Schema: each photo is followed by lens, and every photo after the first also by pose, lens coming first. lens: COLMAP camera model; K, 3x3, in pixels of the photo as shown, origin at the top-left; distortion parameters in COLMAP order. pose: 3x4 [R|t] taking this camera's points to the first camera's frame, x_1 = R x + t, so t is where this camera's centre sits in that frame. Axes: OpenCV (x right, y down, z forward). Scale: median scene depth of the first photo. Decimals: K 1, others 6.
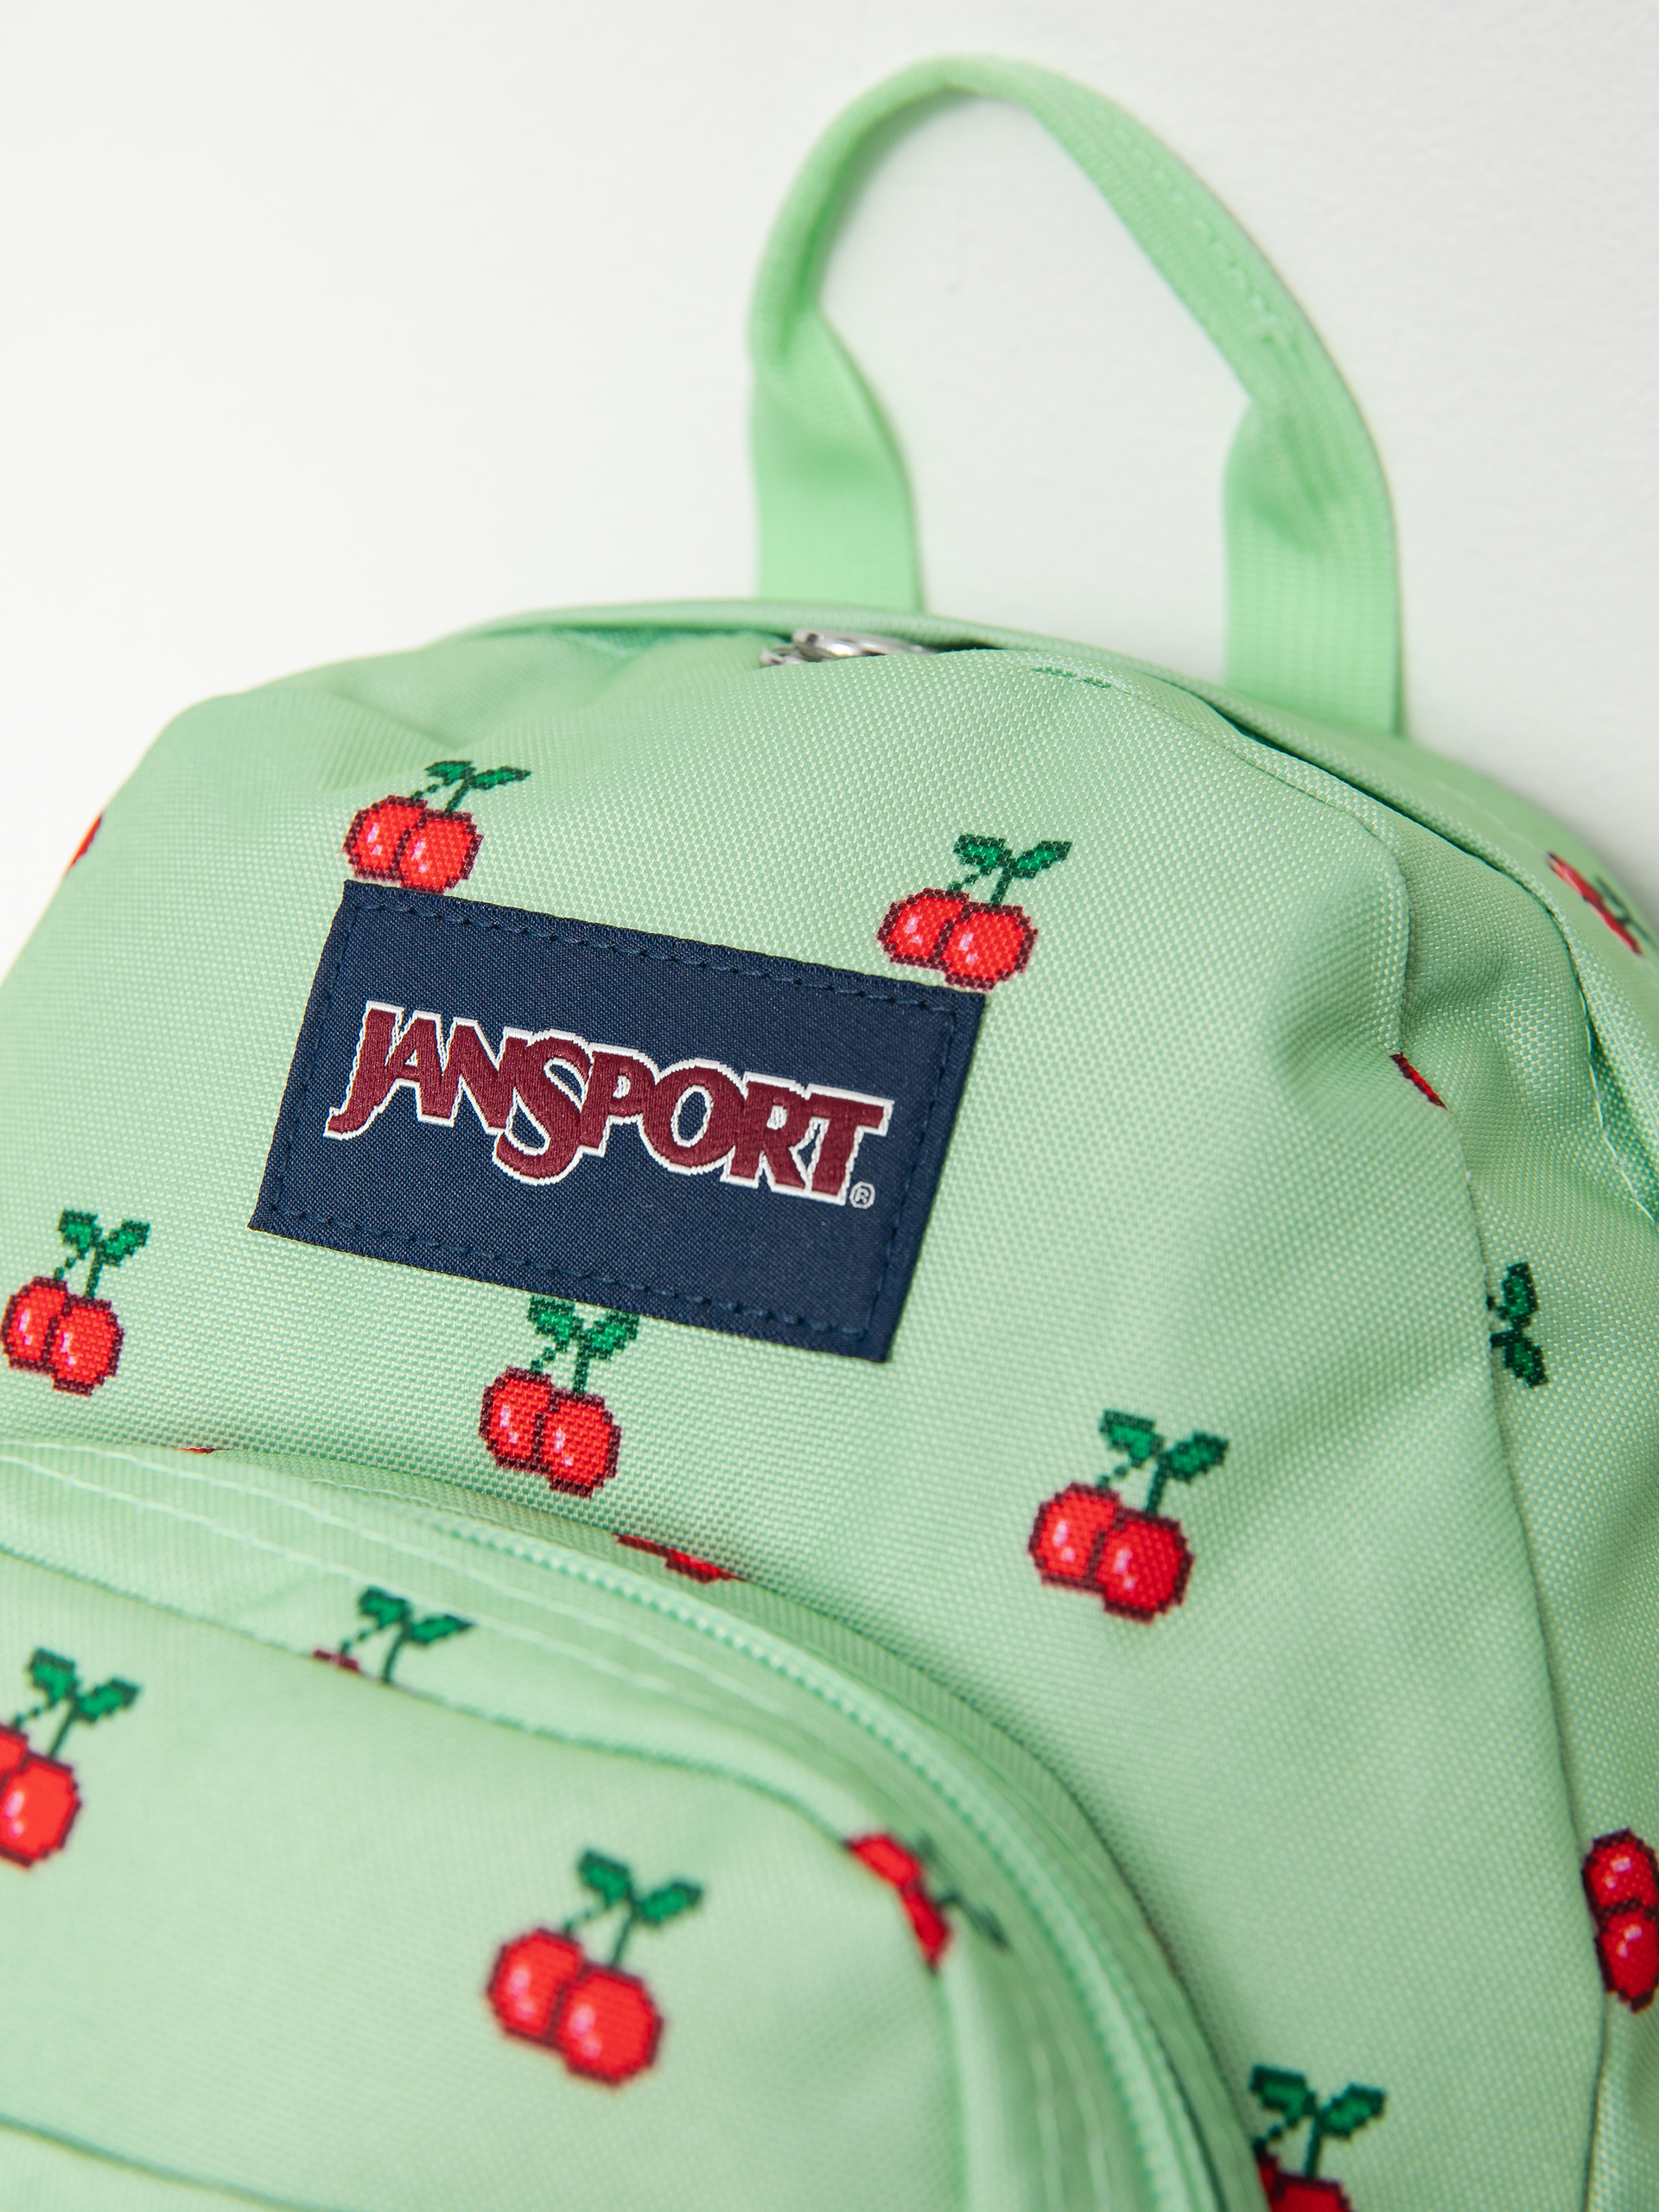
lens RADIAL K [[4259.4, 0, 831.3], [0, 4259.4, 1102.8], [0, 0, 1]] dist [-0.016798, 0.000000]
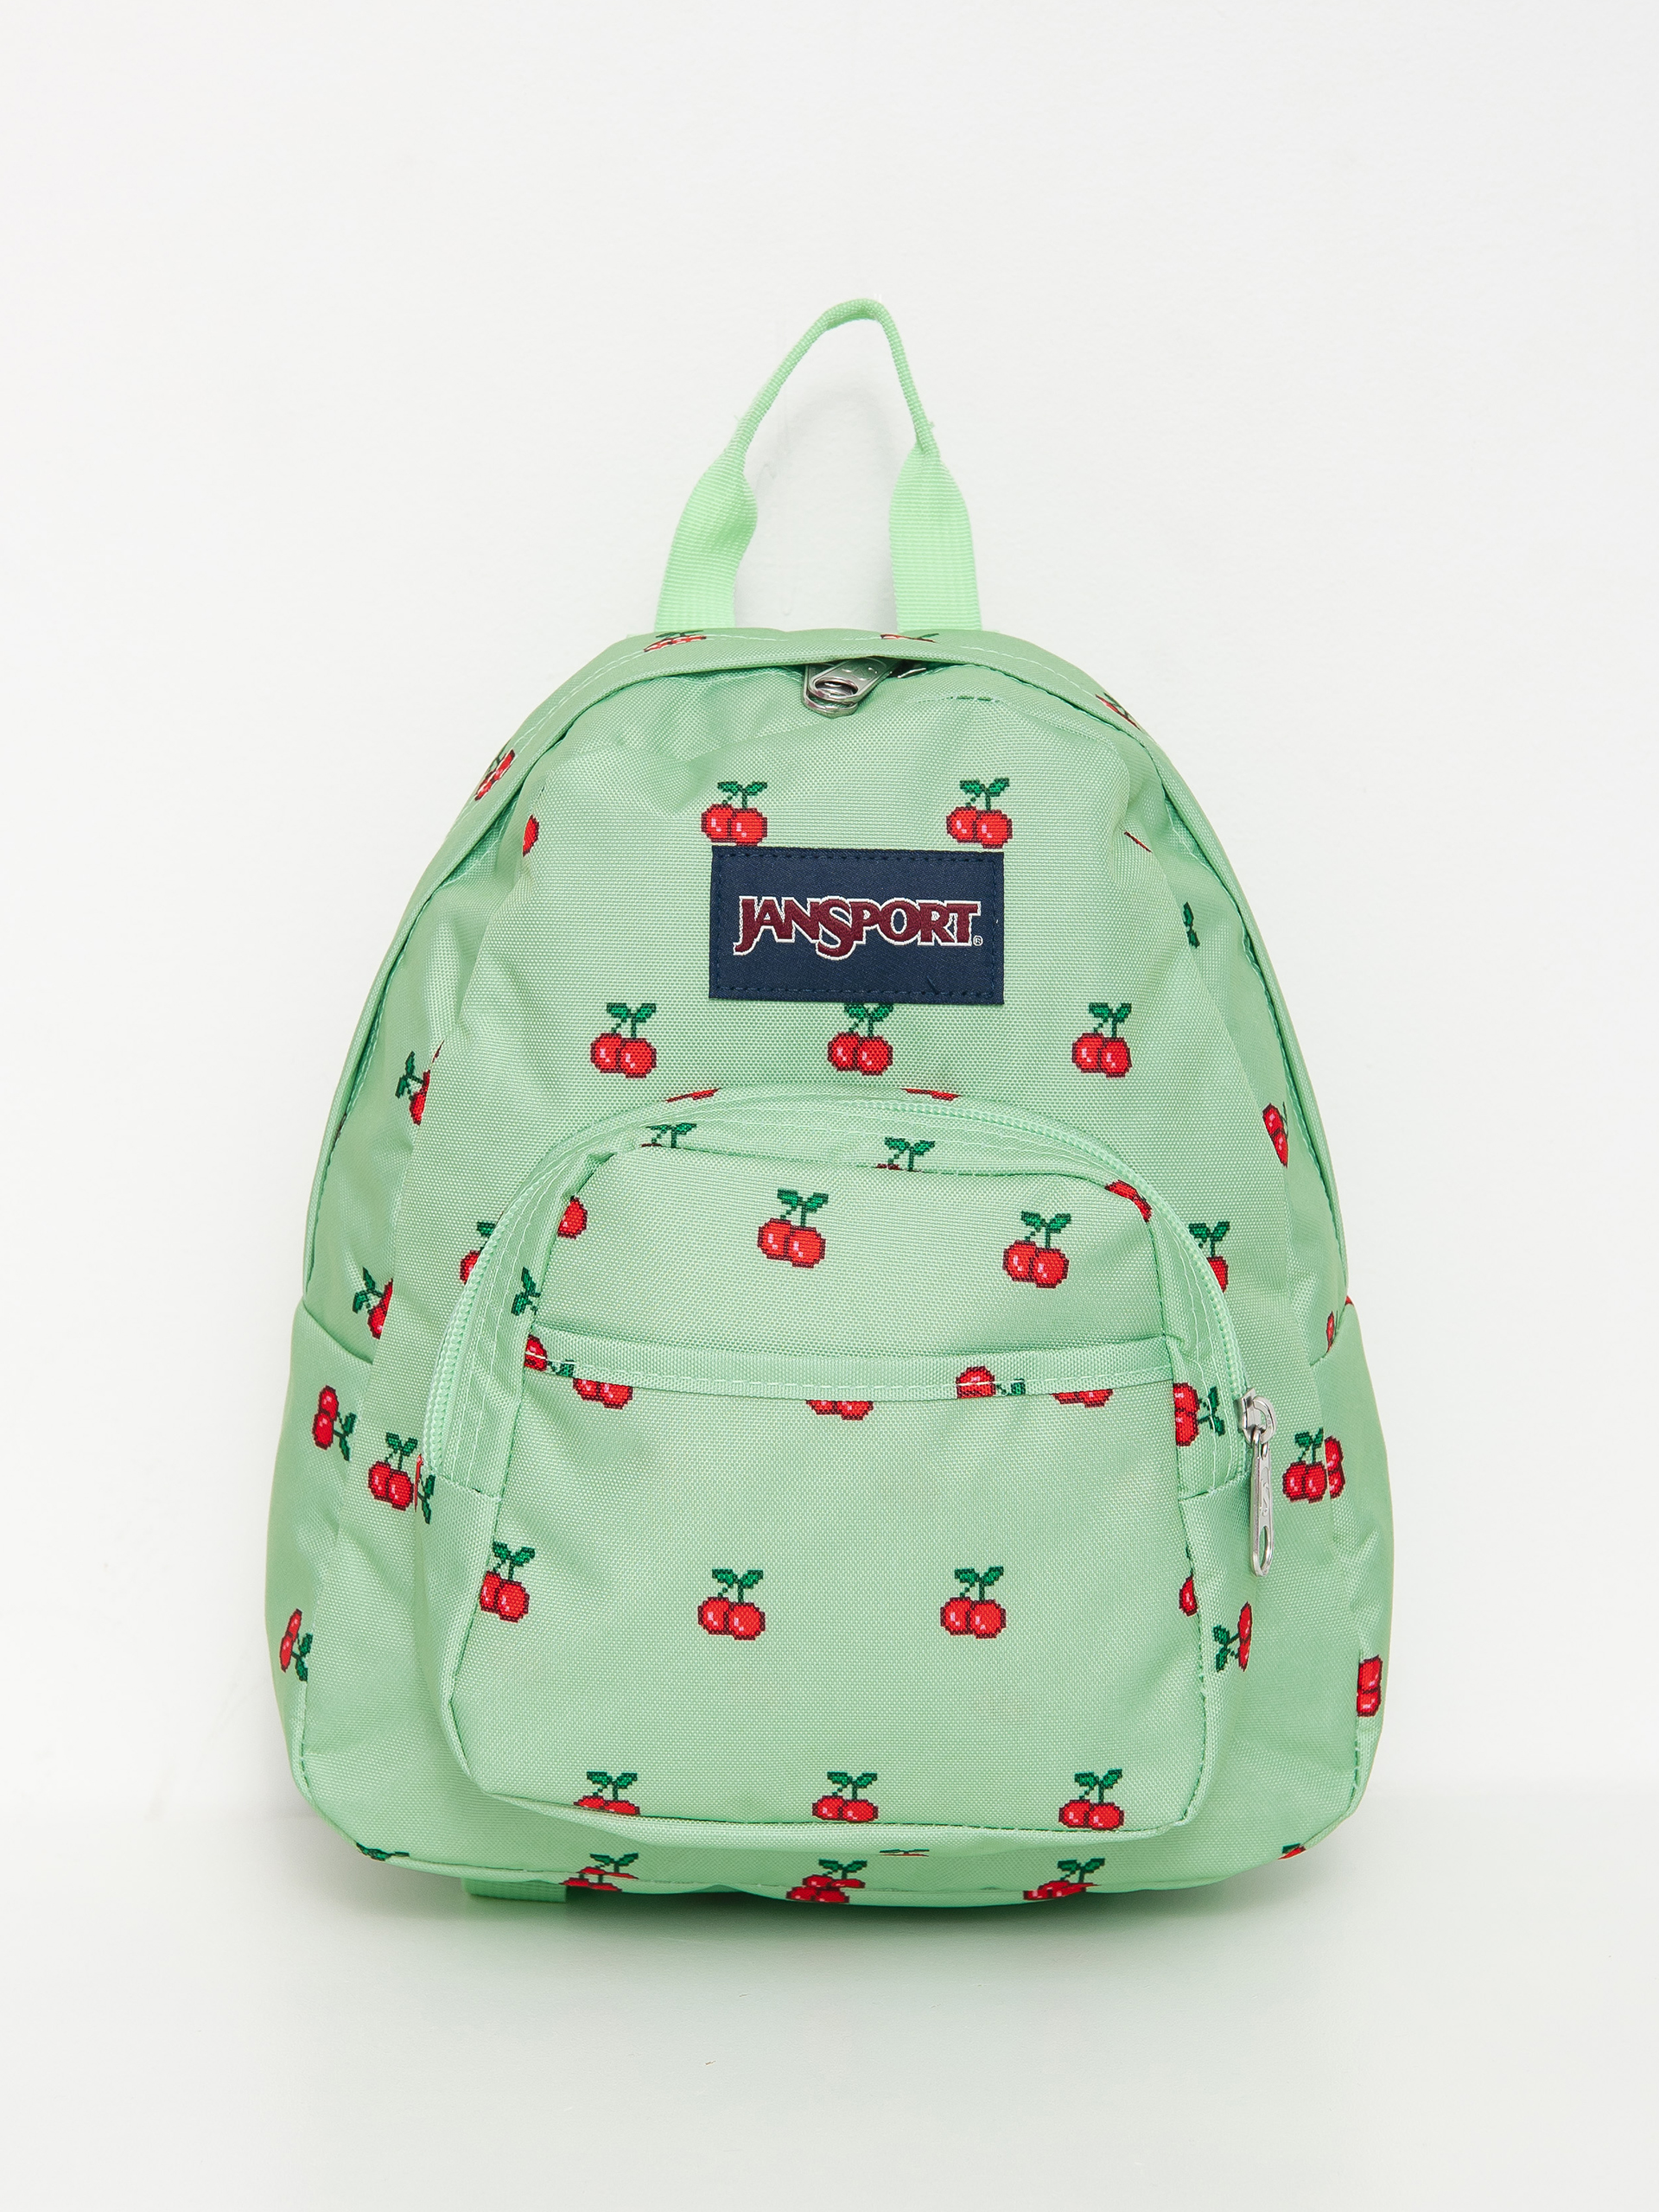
lens RADIAL K [[4259.4, 0, 829.2], [0, 4259.4, 1107.2], [0, 0, 1]] dist [-0.016798, 0.000000]
pose [[0.925041, -0.232416, 0.300469, -0.848727], [0.165973, 0.958777, 0.230649, -0.476838], [-0.341690, -0.163490, 0.925483, -1.324841]]
